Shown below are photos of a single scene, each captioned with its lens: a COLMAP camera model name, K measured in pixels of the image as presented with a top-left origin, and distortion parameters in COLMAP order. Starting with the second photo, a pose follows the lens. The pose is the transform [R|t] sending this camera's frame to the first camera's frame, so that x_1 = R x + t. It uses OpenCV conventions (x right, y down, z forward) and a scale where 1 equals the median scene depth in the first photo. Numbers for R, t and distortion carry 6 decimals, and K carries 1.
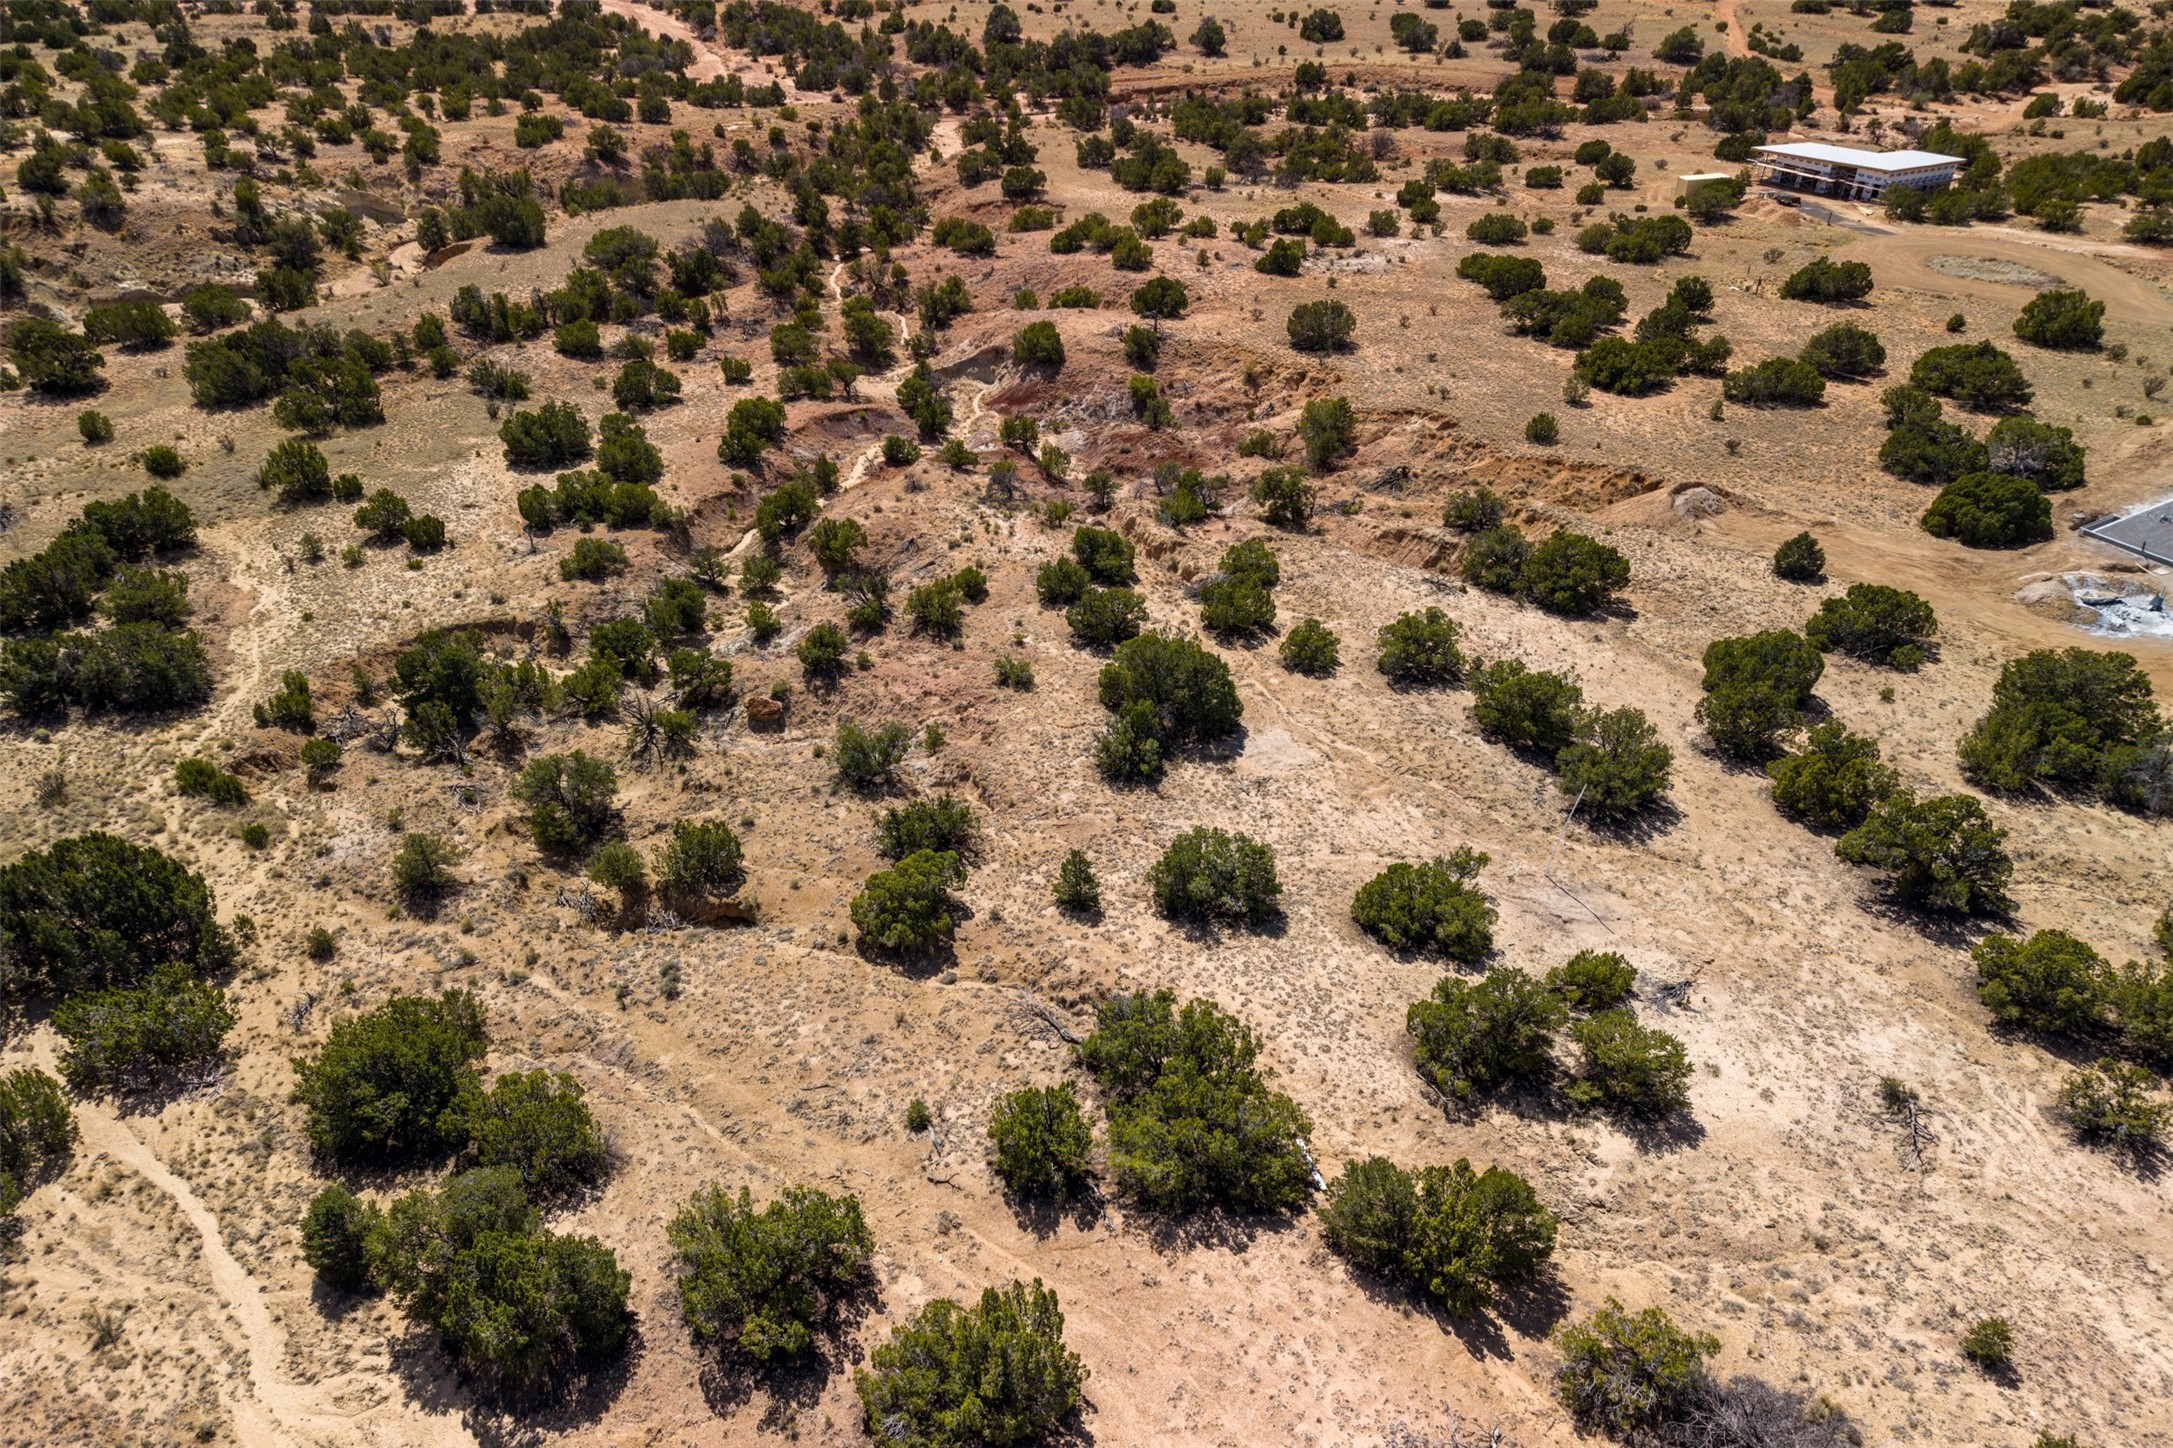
lens RADIAL K [[1439.9, 0, 1088.1], [0, 1439.9, 829.7], [0, 0, 1]] dist [0.058350, -0.043694]
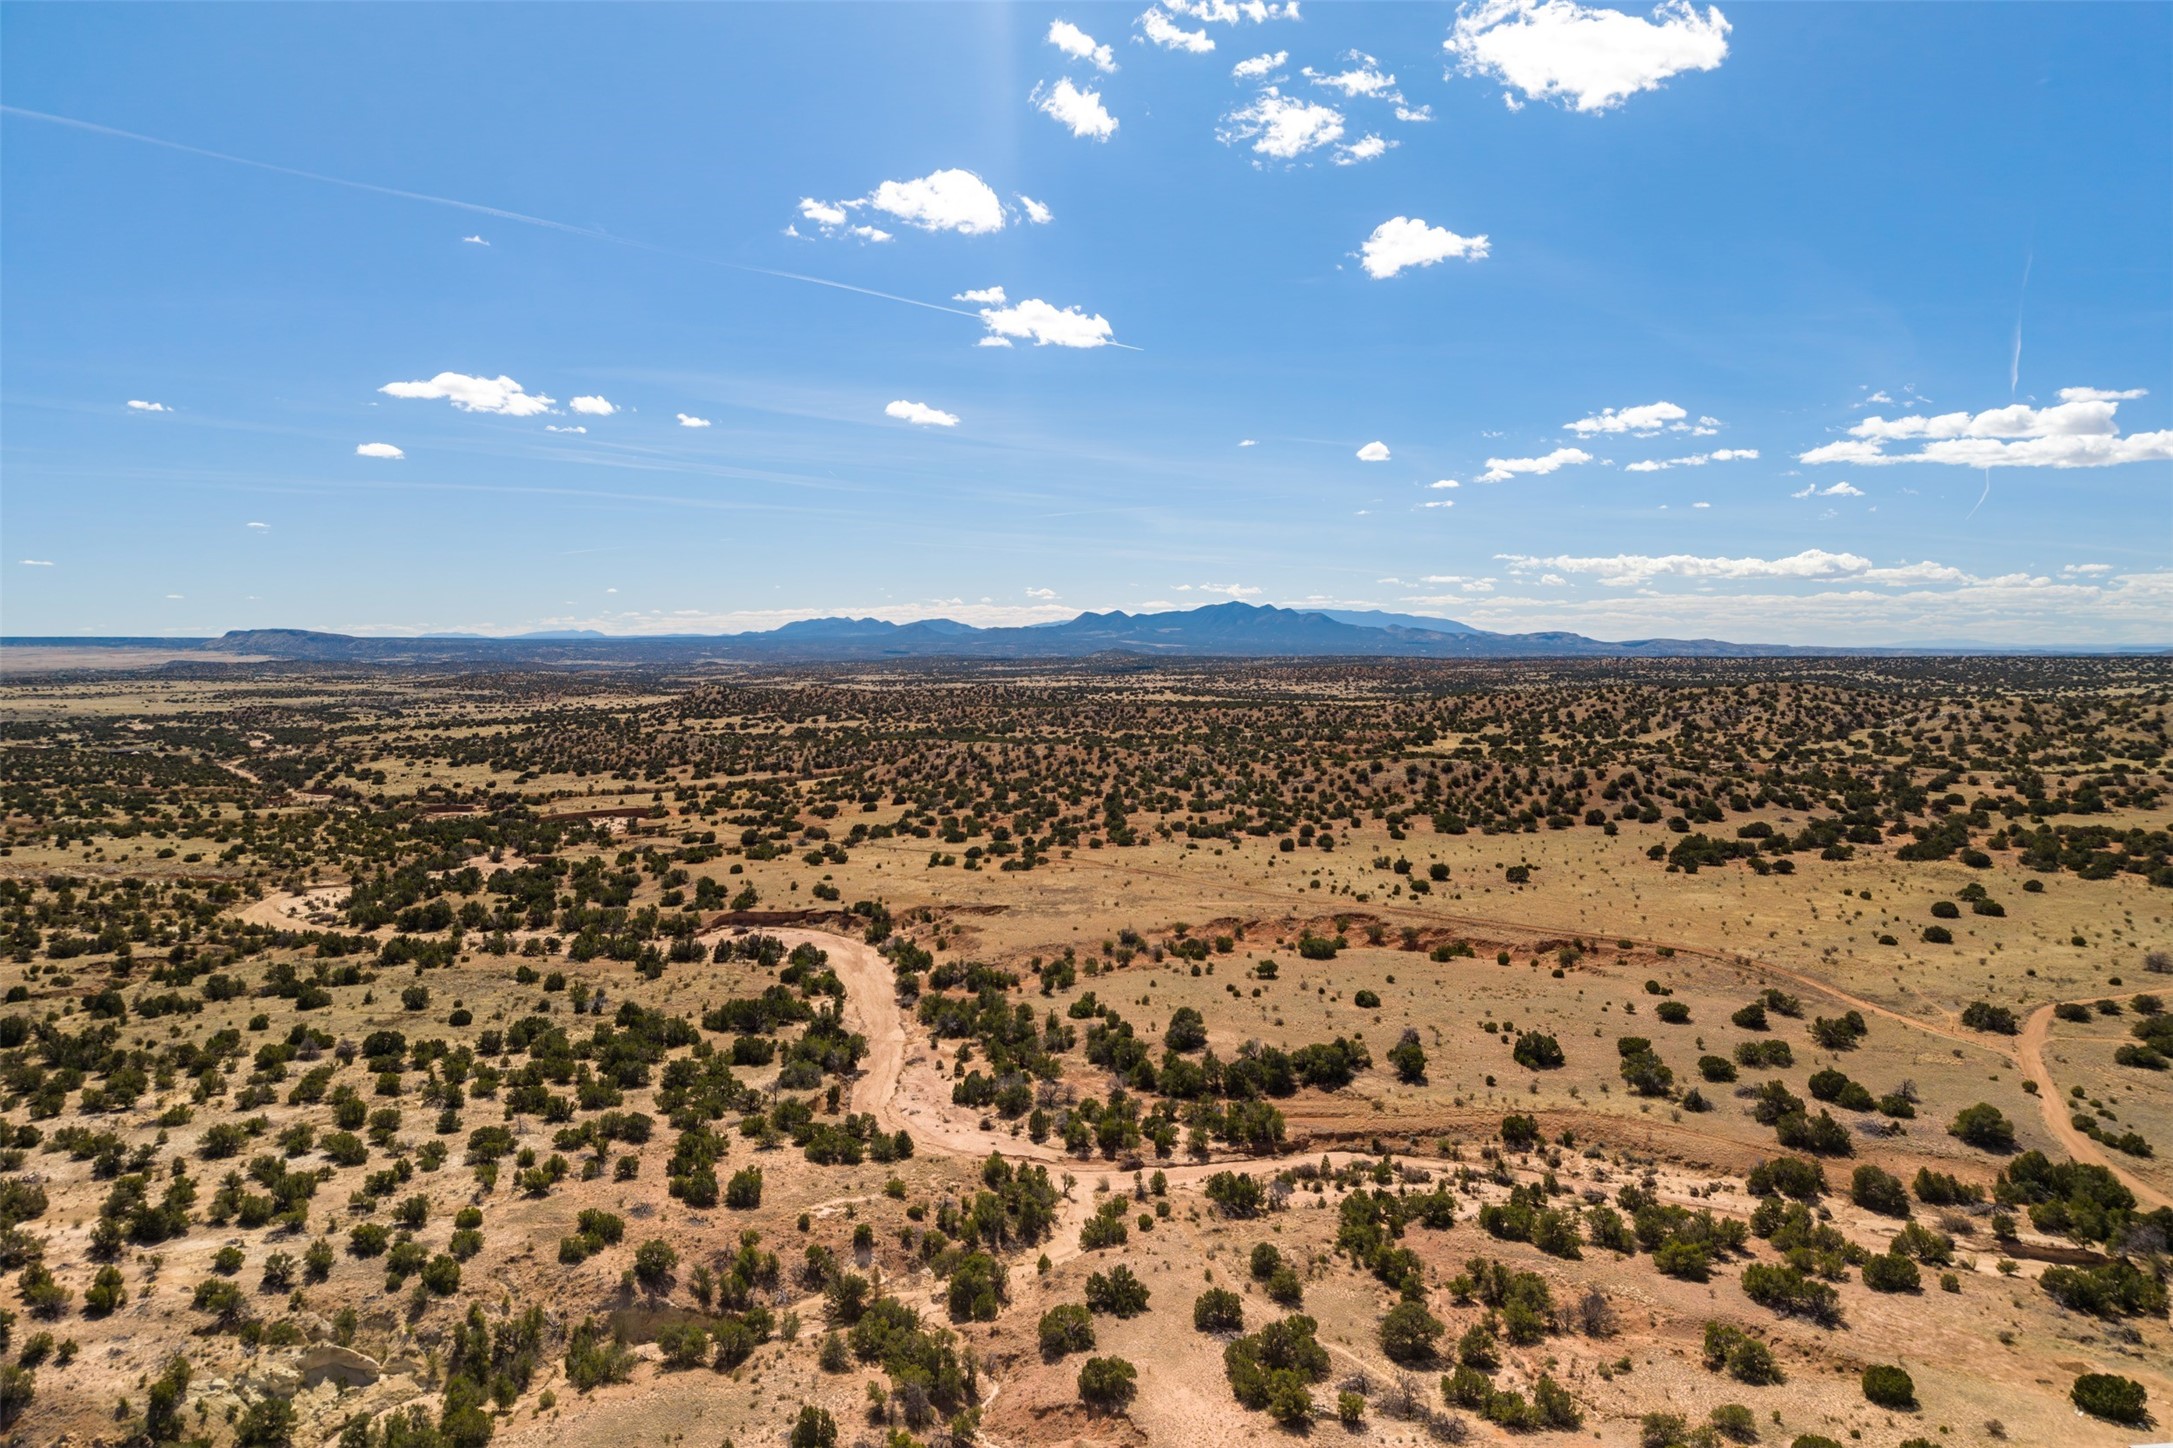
lens RADIAL K [[1443.2, 0, 1096.6], [0, 1443.2, 645.9], [0, 0, 1]] dist [0.066987, -0.064082]
pose [[0.980929, 0.001588, -0.194359, 0.135741], [-0.114580, 0.812458, -0.571649, -0.416583], [0.157001, 0.583017, 0.797146, 0.185863]]
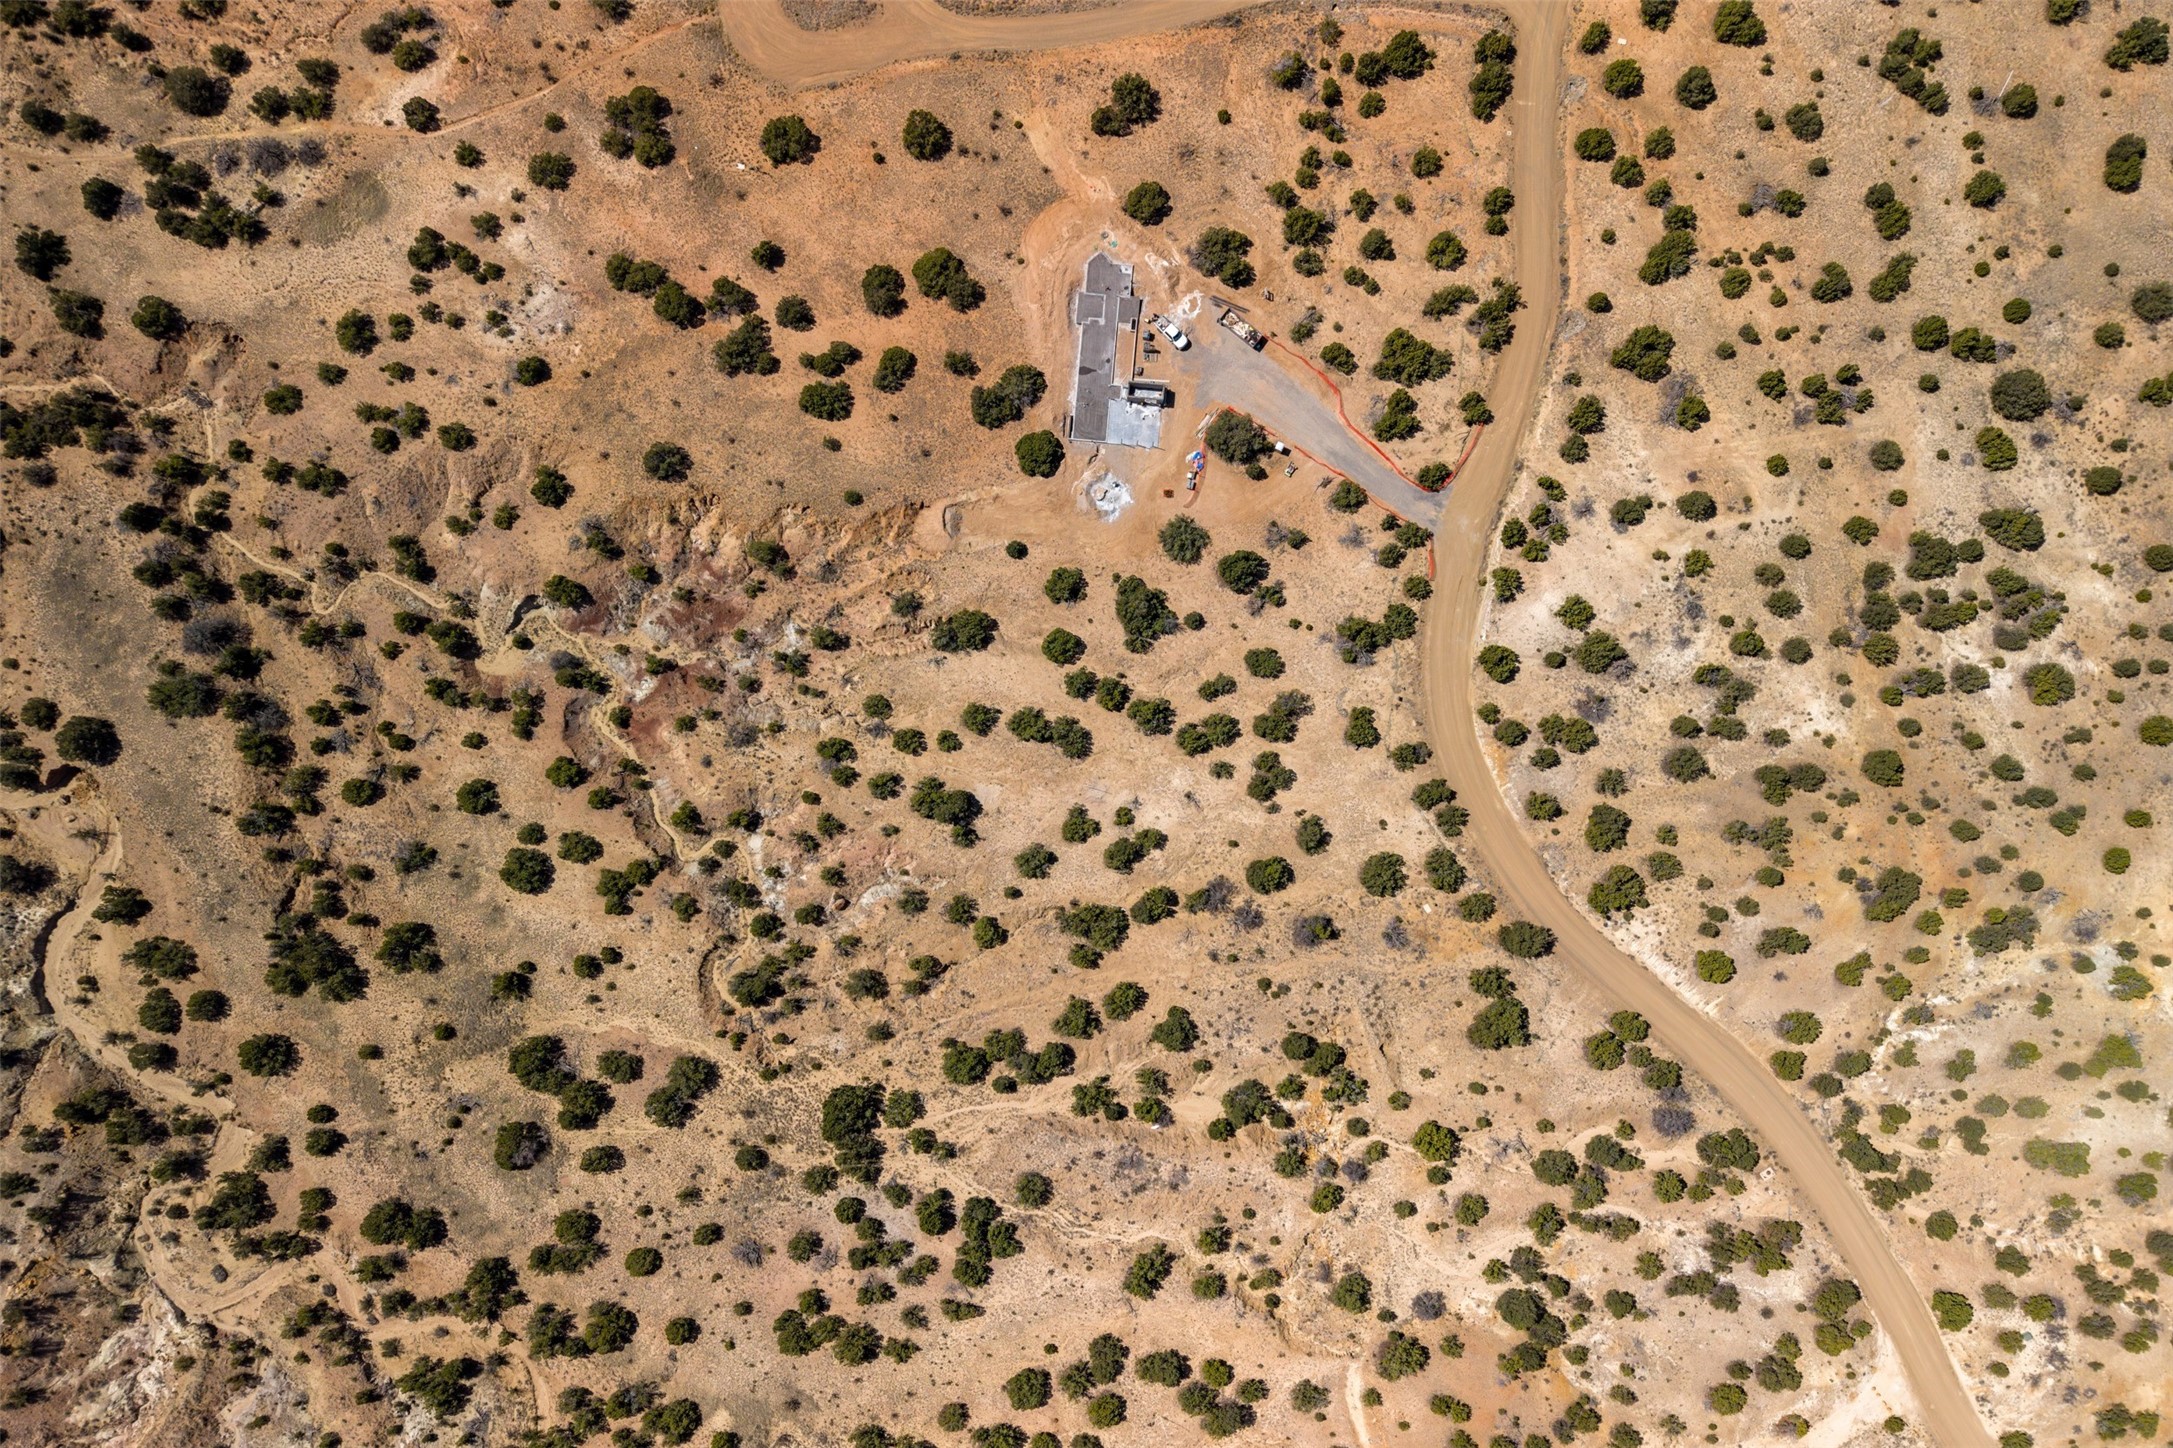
lens RADIAL K [[1493.7, 0, 1093.5], [0, 1493.7, 788.2], [0, 0, 1]] dist [0.071350, -0.062674]
pose [[0.600295, -0.799600, 0.016920, 0.111811], [0.459331, 0.362005, 0.811152, -1.269675], [-0.654722, -0.479159, 0.584591, -0.505051]]
